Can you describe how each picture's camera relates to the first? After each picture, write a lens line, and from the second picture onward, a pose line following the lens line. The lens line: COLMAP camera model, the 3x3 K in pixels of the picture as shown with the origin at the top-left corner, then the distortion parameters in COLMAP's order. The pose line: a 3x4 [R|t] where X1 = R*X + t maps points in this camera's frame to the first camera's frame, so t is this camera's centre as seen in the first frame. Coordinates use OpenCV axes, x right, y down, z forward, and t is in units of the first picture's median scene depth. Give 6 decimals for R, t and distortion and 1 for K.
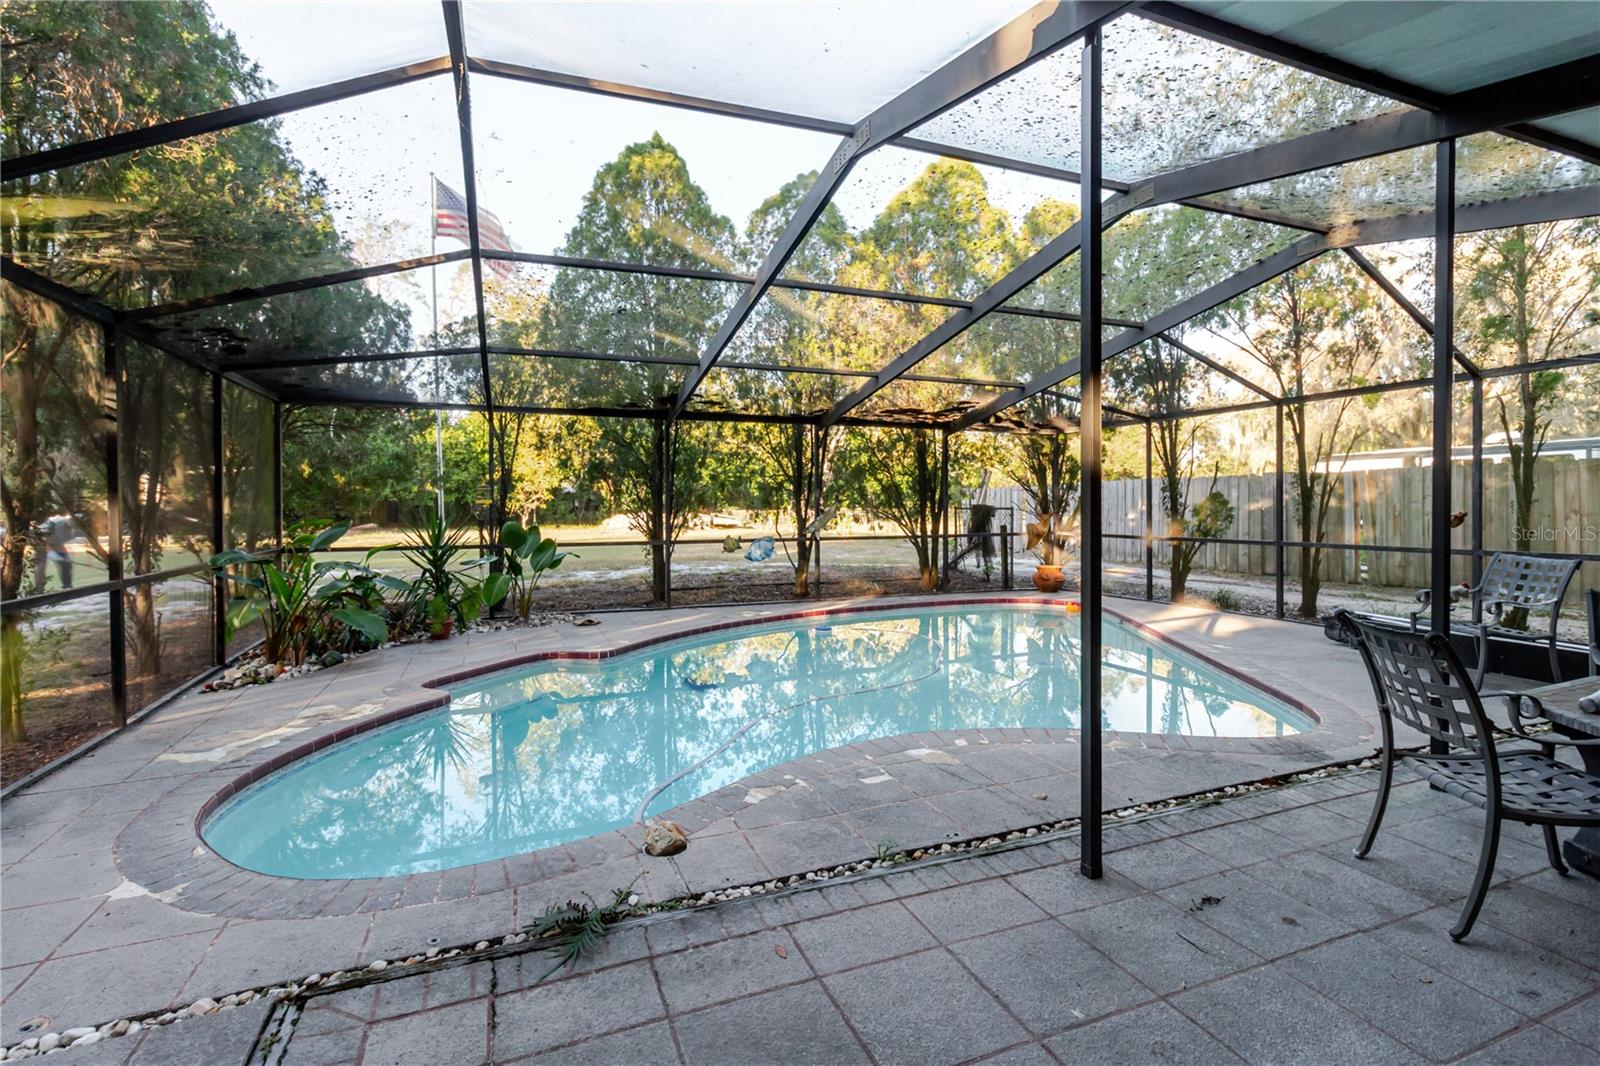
lens RADIAL K [[736.3, 0, 798.3], [0, 736.3, 520.9], [0, 0, 1]] dist [0.009312, 0.000006]
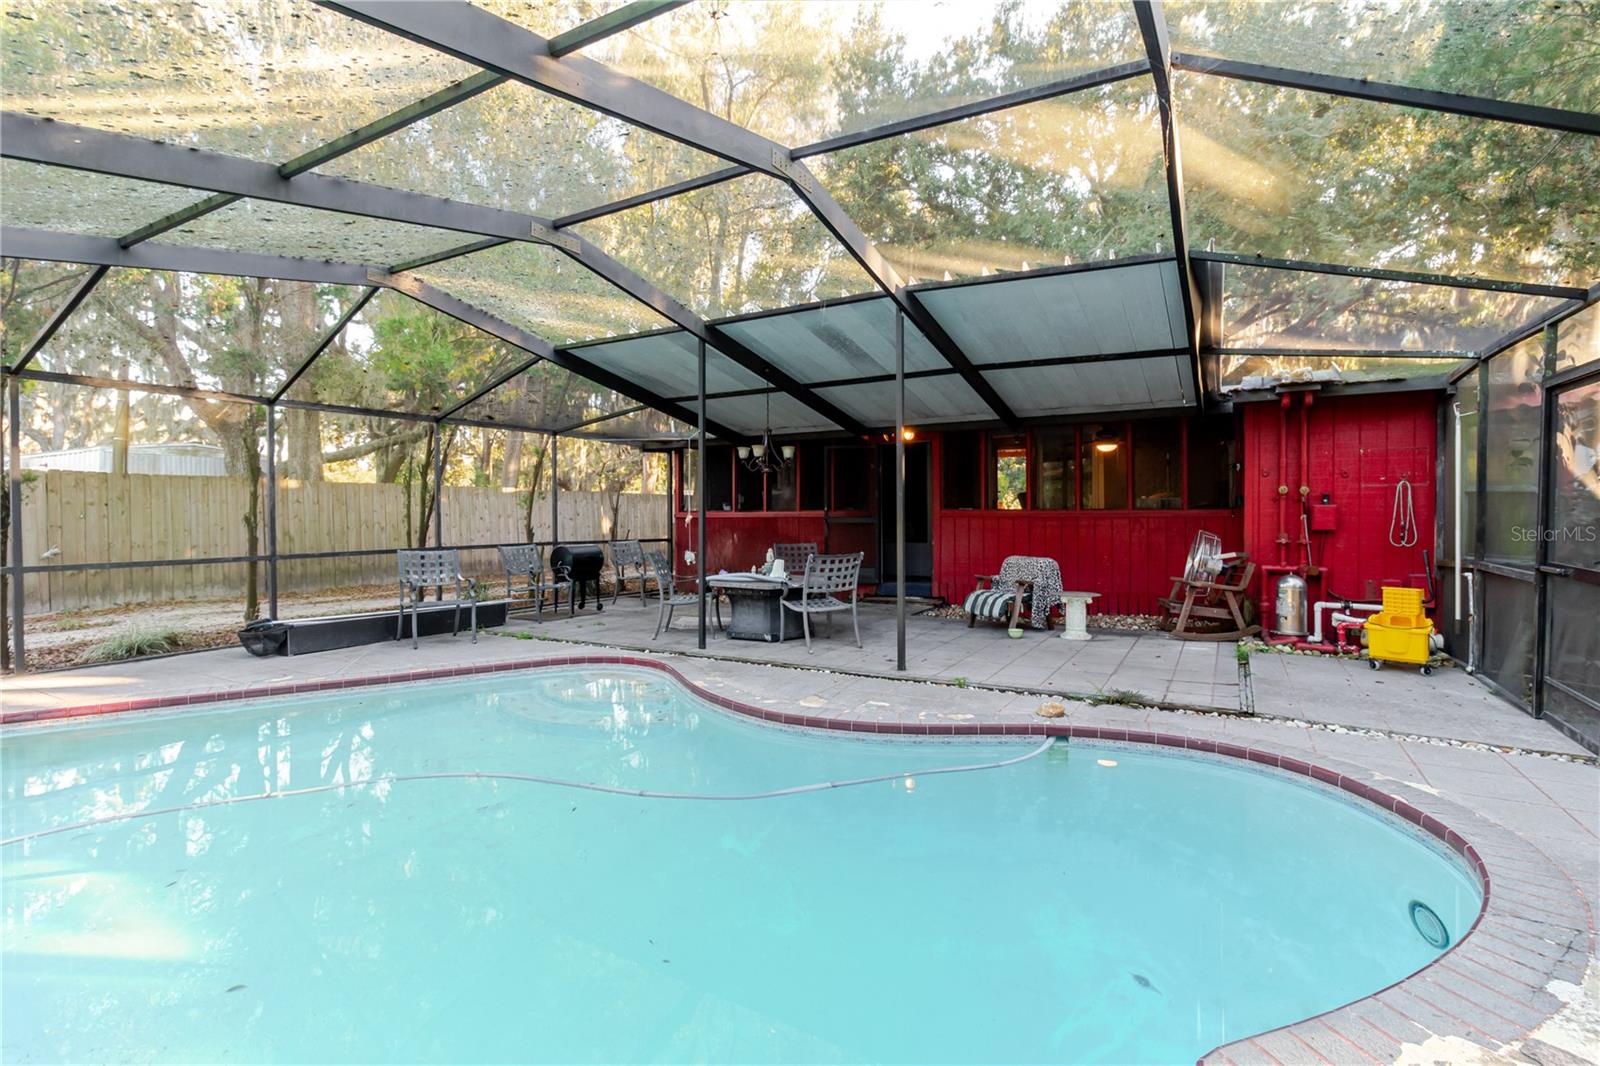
lens RADIAL K [[736.3, 0, 802.6], [0, 736.3, 523.9], [0, 0, 1]] dist [0.009312, 0.000006]
pose [[-0.620717, -0.004423, 0.784022, -1.162345], [0.020926, 0.999534, 0.022206, -0.041092], [-0.783755, 0.030191, -0.620336, 2.516267]]
